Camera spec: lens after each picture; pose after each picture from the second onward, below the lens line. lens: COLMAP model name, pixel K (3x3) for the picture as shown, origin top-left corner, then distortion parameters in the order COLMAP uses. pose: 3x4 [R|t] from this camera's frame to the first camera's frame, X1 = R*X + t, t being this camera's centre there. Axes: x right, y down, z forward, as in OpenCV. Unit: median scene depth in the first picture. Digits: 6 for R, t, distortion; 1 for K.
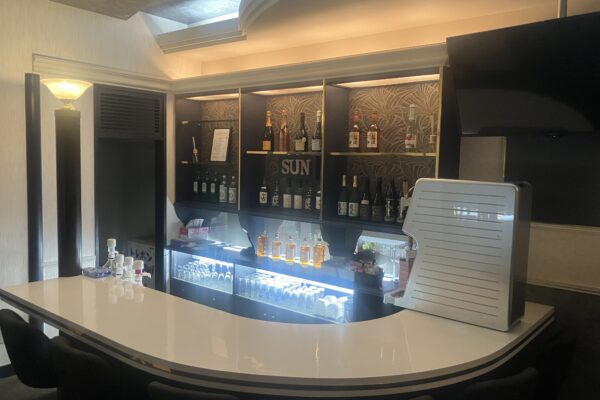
lens RADIAL K [[483.2, 0, 300.9], [0, 483.2, 199.2], [0, 0, 1]] dist [0.005332, -0.011872]
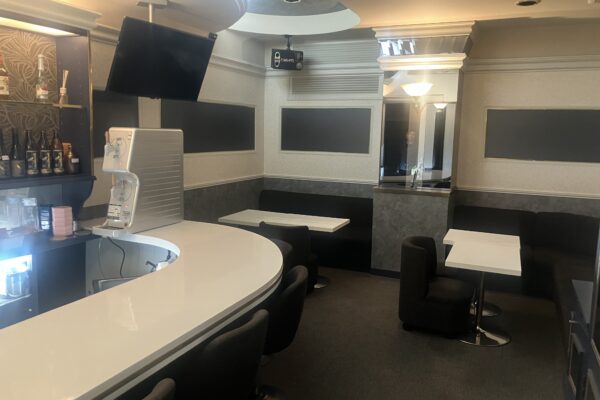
lens RADIAL K [[483.2, 0, 300.2], [0, 483.2, 199.7], [0, 0, 1]] dist [0.005332, -0.011872]
pose [[-0.240371, -0.181688, 0.953526, -0.886138], [0.037593, 0.979847, 0.196180, -0.075411], [-0.969953, 0.083002, -0.228696, 0.712368]]
